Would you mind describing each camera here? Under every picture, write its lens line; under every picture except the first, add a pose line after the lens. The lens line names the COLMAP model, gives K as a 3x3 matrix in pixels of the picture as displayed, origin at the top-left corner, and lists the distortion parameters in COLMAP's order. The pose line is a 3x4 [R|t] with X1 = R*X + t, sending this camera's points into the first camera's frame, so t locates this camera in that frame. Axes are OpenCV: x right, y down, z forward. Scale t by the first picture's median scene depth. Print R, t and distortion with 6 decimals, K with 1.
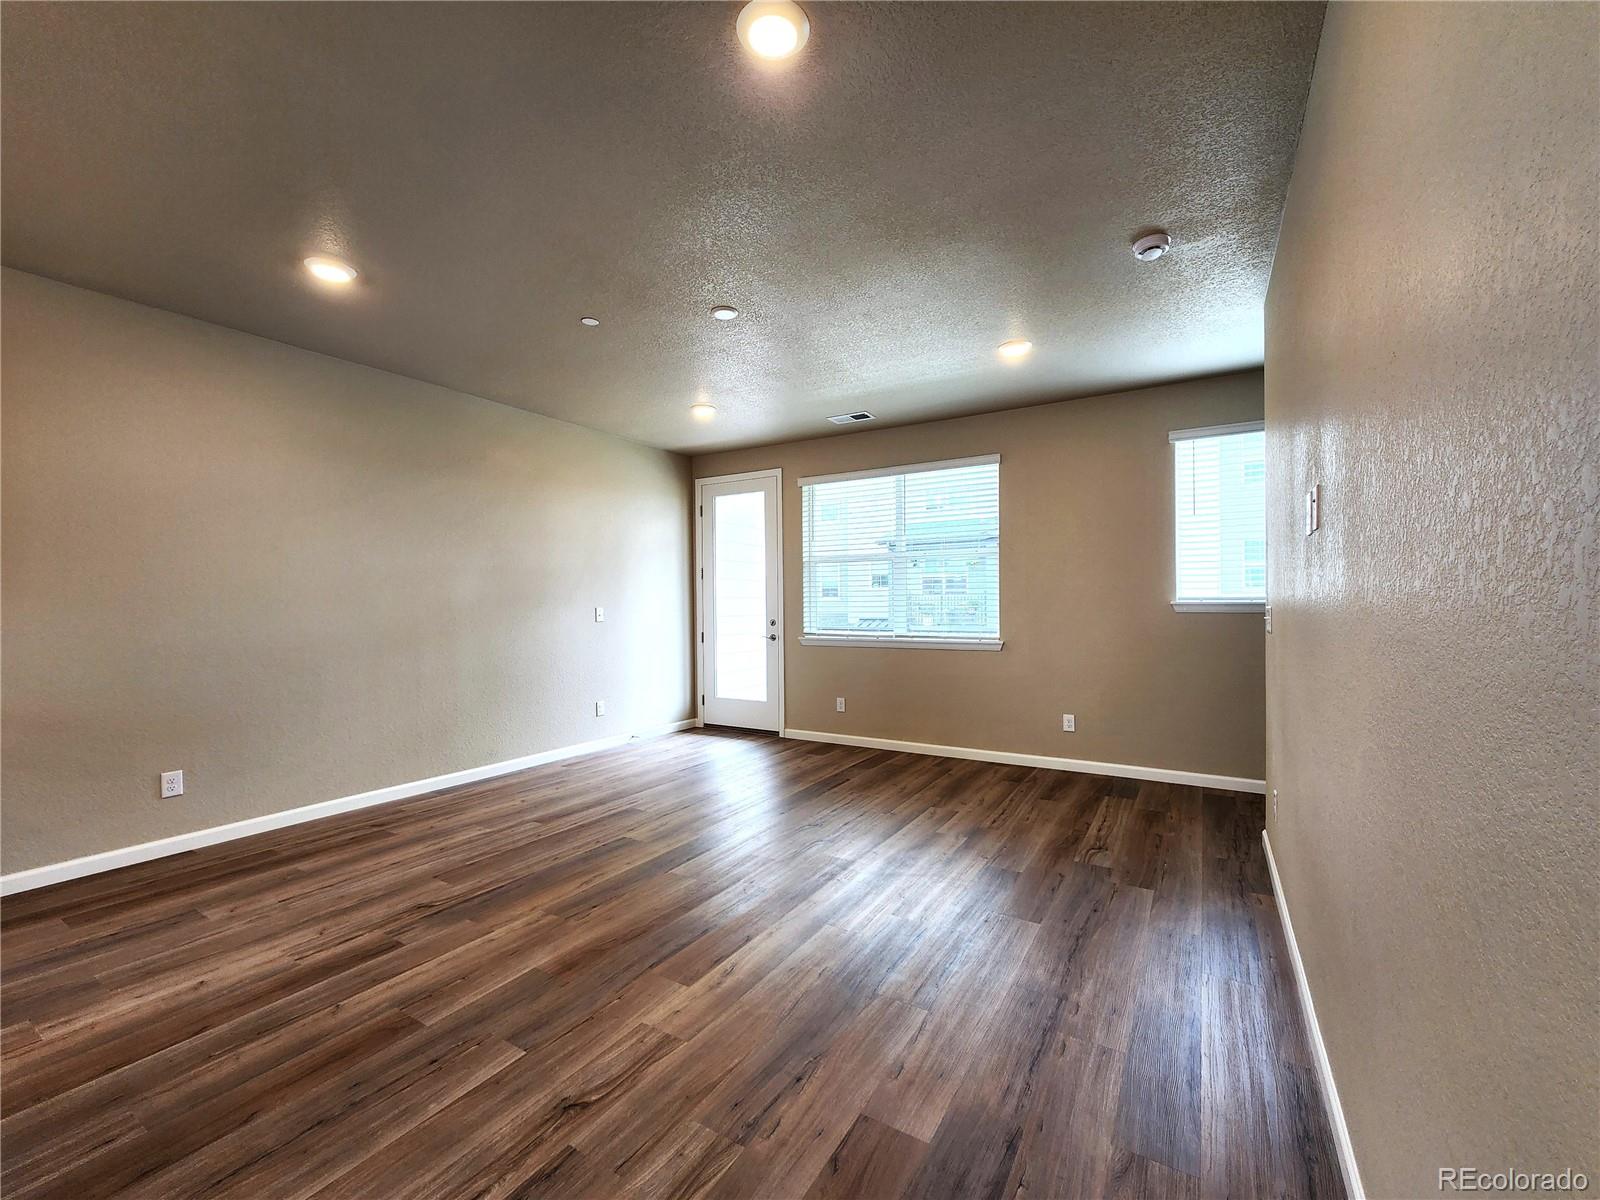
lens RADIAL K [[646.7, 0, 804.6], [0, 646.7, 602.2], [0, 0, 1]] dist [-0.000652, 0.000079]
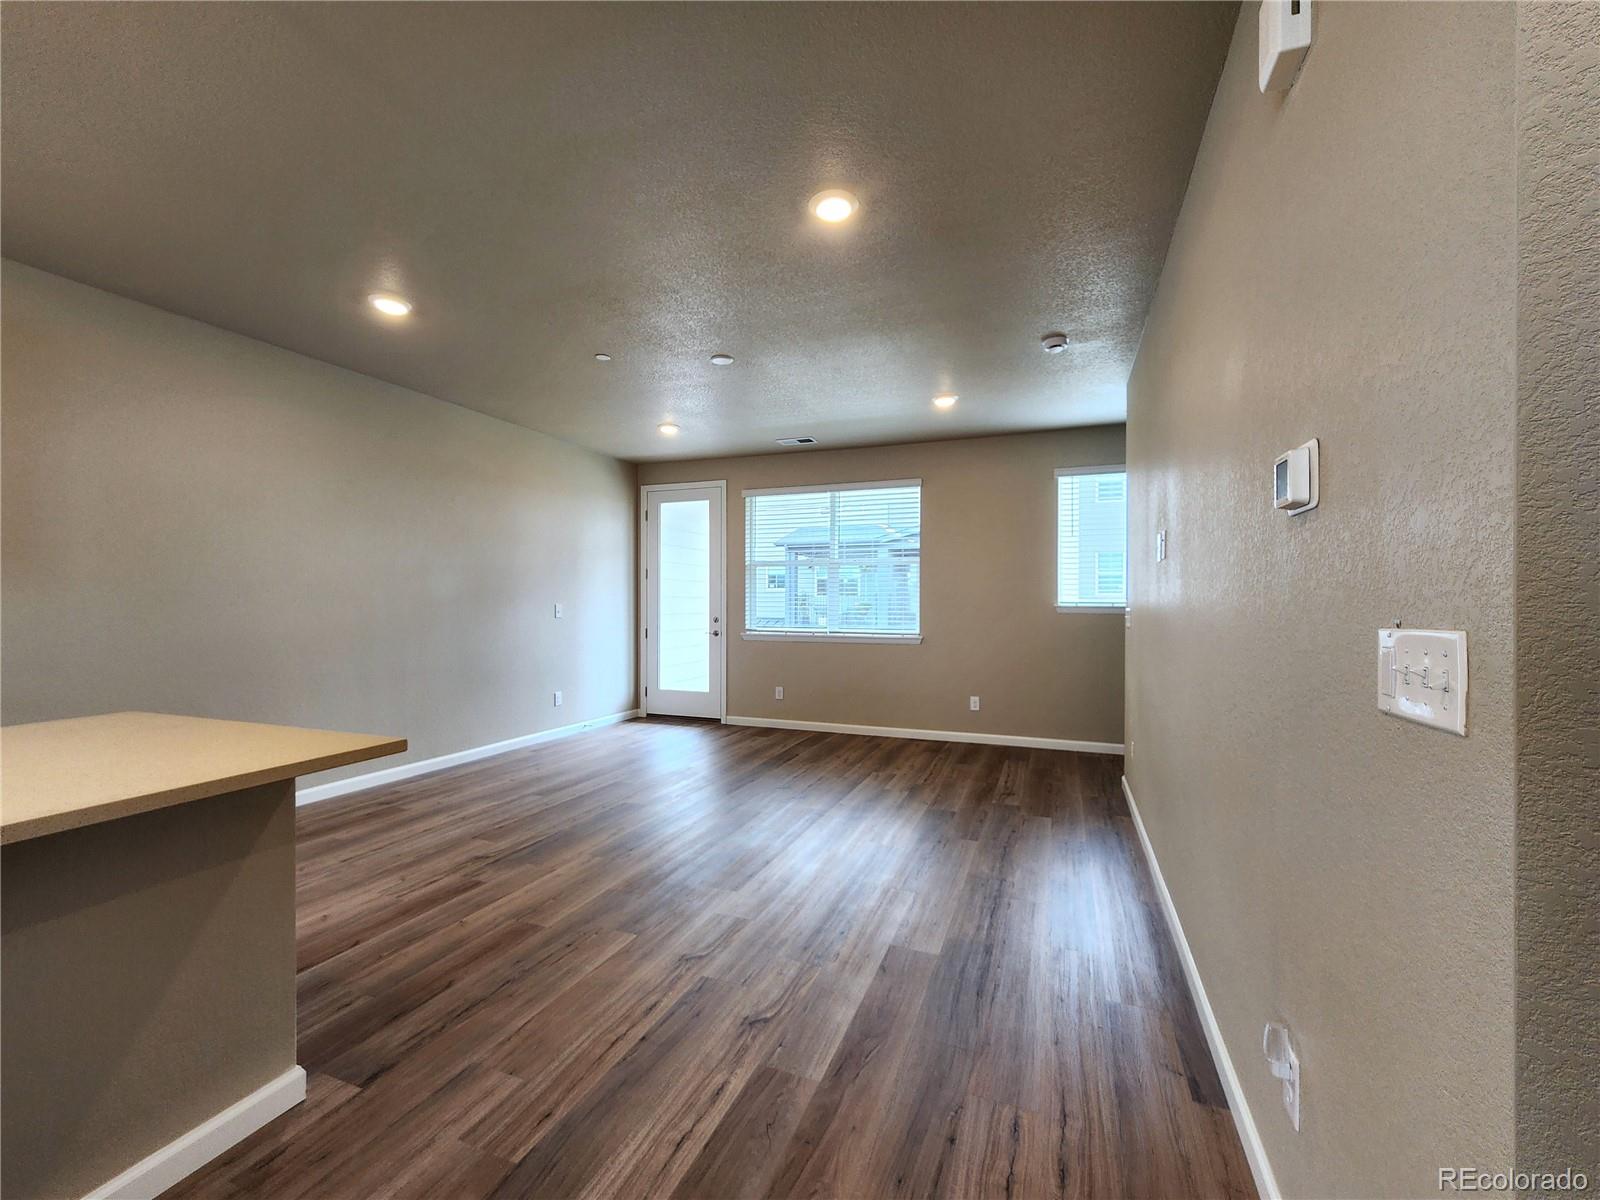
lens RADIAL K [[649.7, 0, 800.0], [0, 649.7, 600.0], [0, 0, 1]] dist [-0.000544, 0.000020]
pose [[0.985031, 0.012033, 0.171959, -0.165599], [-0.011470, 0.999925, -0.004269, 0.001405], [-0.171997, 0.002232, 0.985095, -0.190125]]
